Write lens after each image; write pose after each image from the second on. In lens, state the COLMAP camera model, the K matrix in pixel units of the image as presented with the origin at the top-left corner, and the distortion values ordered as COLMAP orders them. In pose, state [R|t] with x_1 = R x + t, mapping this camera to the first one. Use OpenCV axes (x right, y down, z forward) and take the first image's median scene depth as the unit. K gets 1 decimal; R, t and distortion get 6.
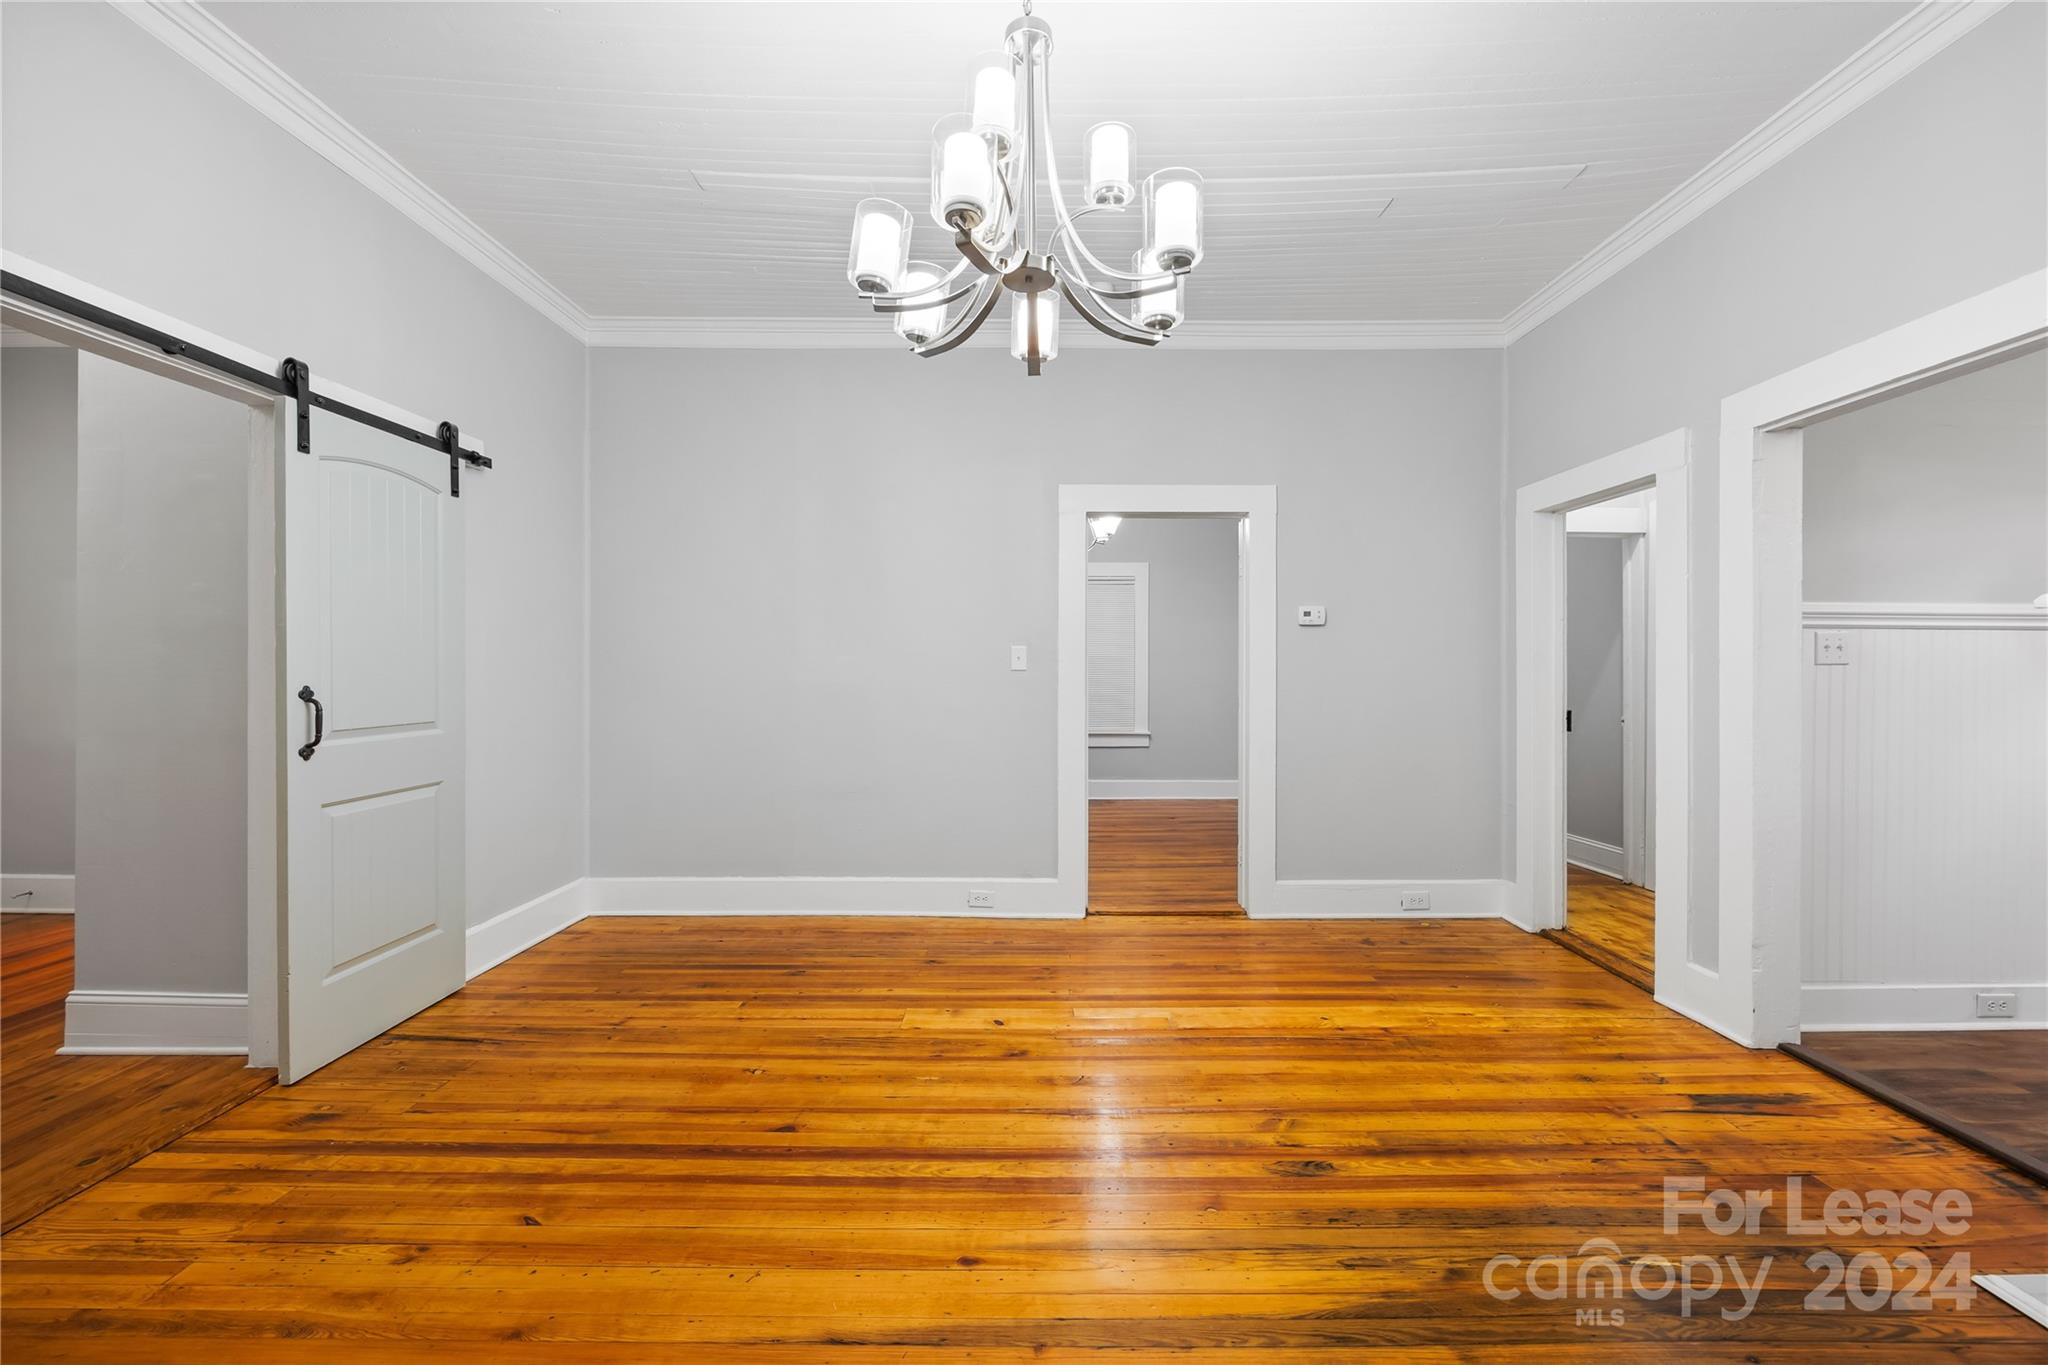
lens RADIAL K [[829.1, 0, 1033.0], [0, 829.1, 676.8], [0, 0, 1]] dist [-0.004208, 0.001181]
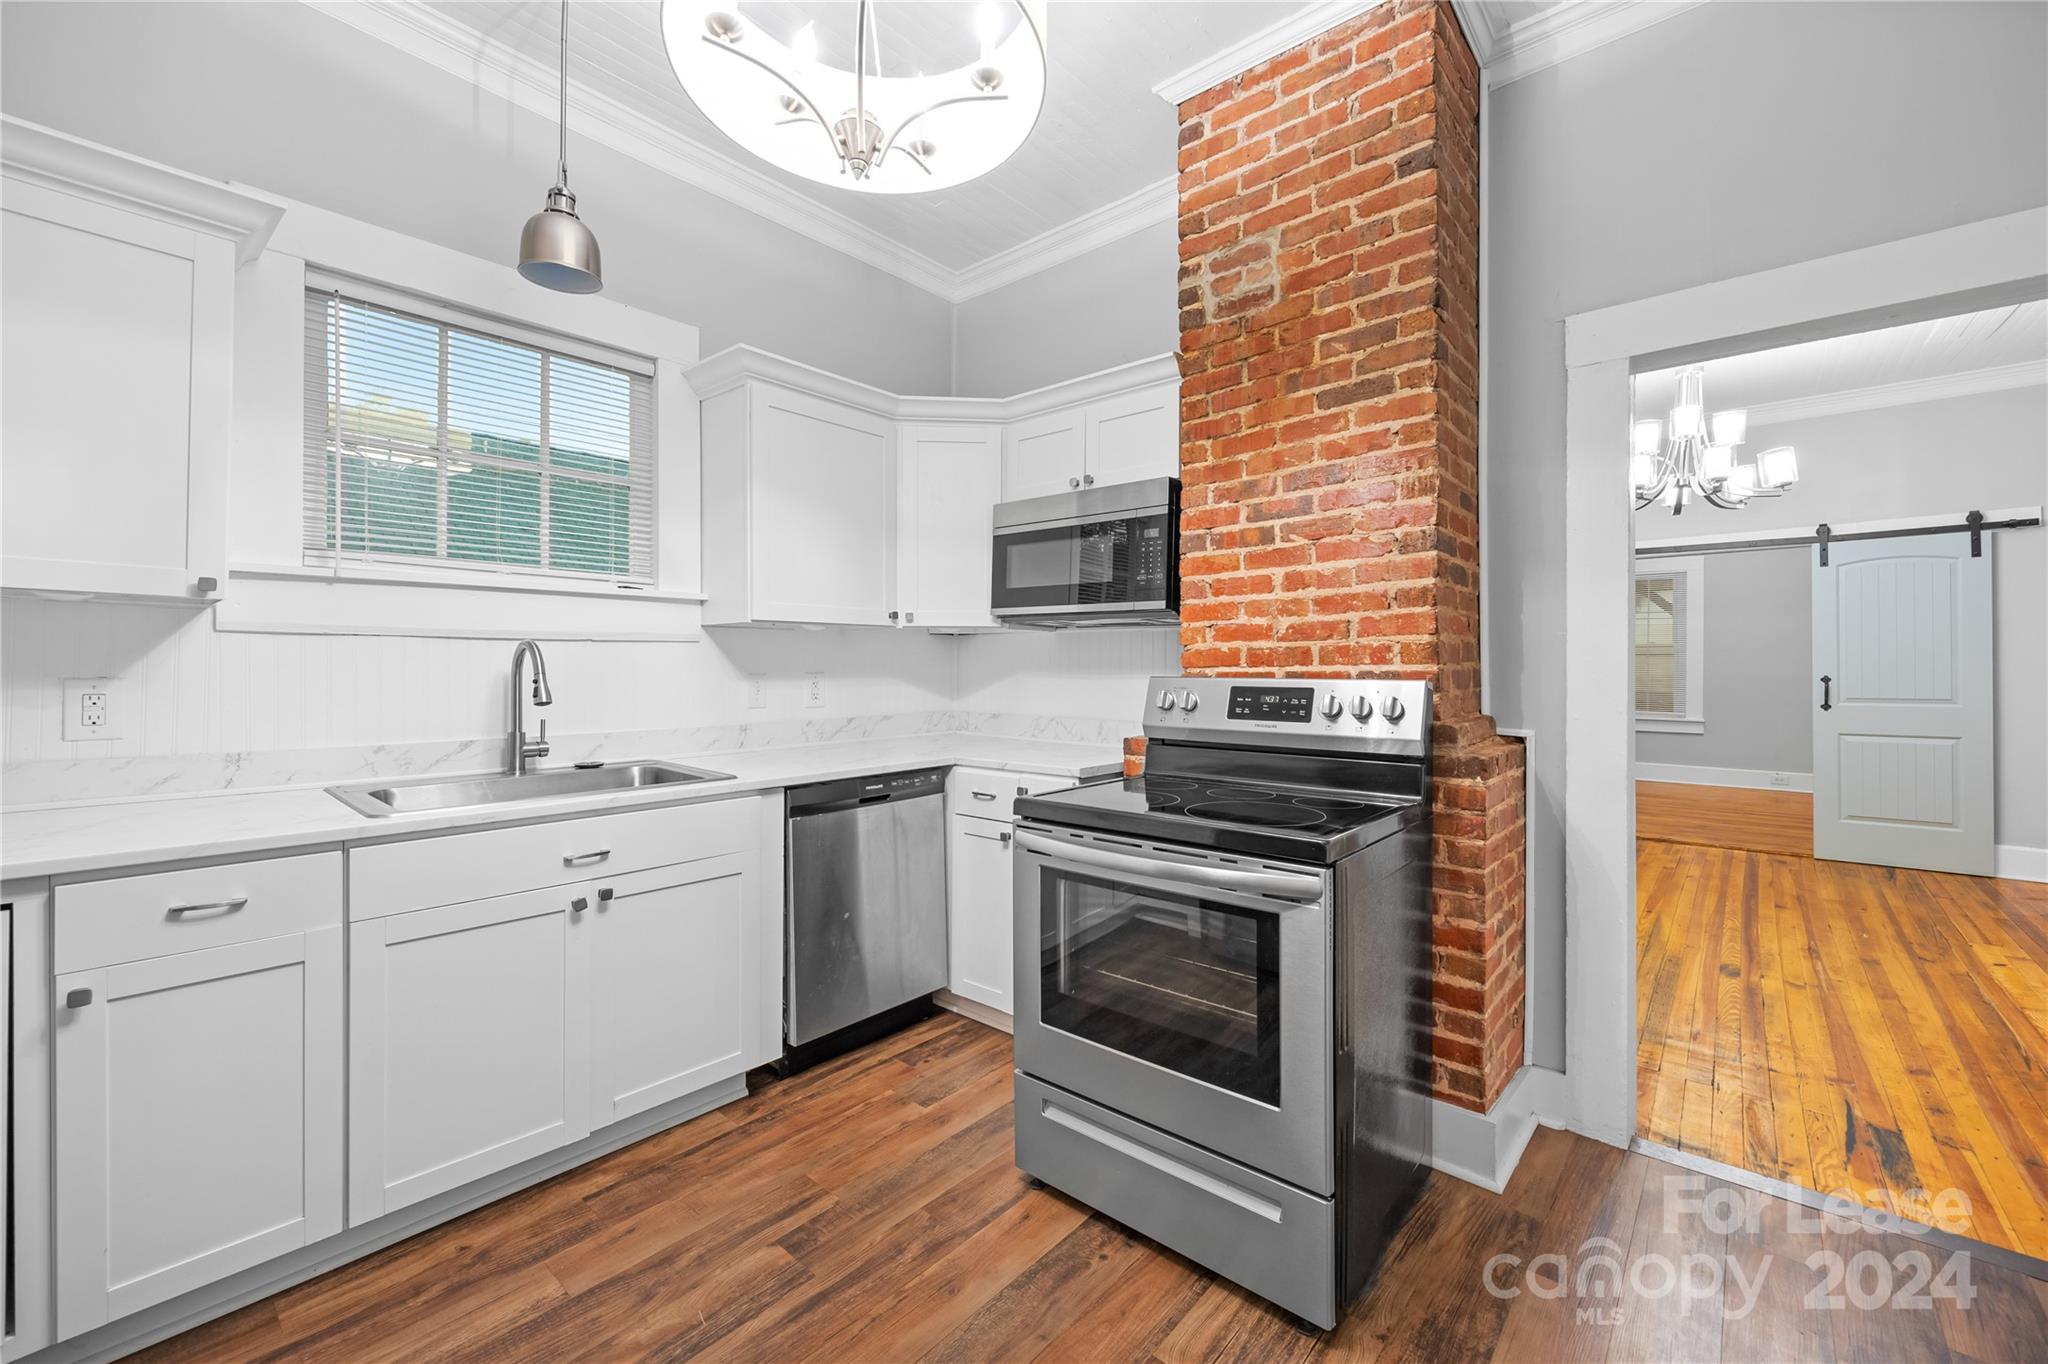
lens RADIAL K [[829.1, 0, 1017.3], [0, 829.1, 664.0], [0, 0, 1]] dist [-0.004208, 0.001181]
pose [[-0.666342, -0.003118, -0.745640, 2.353593], [-0.005247, 0.999986, 0.000508, -0.010452], [0.745628, 0.004251, -0.666349, 0.973418]]
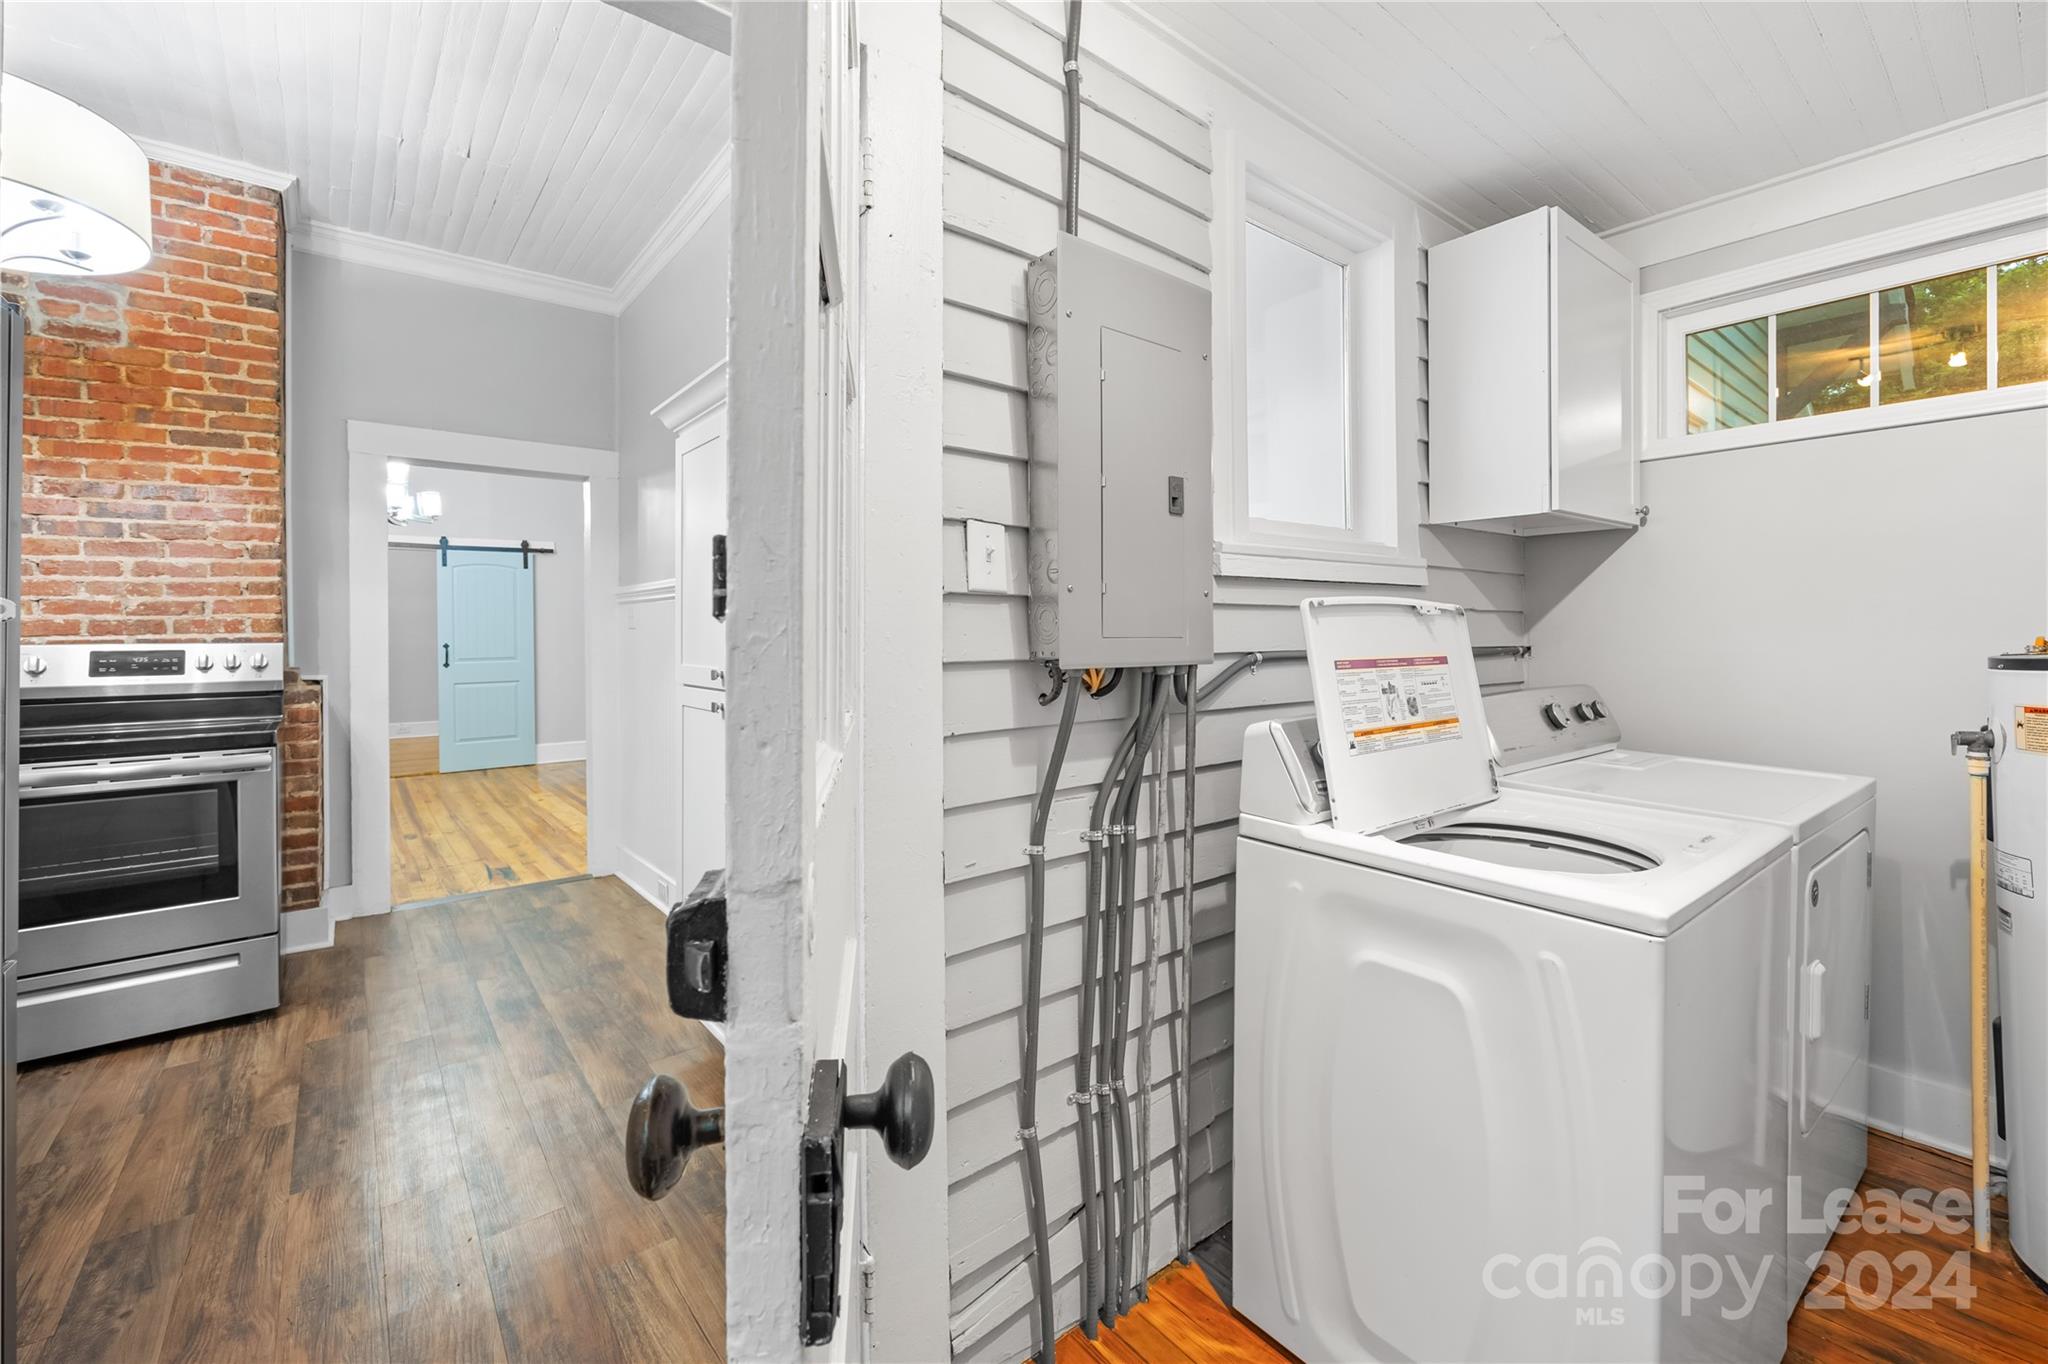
lens RADIAL K [[829.1, 0, 1015.5], [0, 829.1, 634.1], [0, 0, 1]] dist [-0.004208, 0.001181]
pose [[0.623779, -0.006120, -0.781577, 3.138868], [0.004512, 0.999981, -0.004228, 0.000144], [0.781588, -0.000889, 0.623794, 0.831076]]
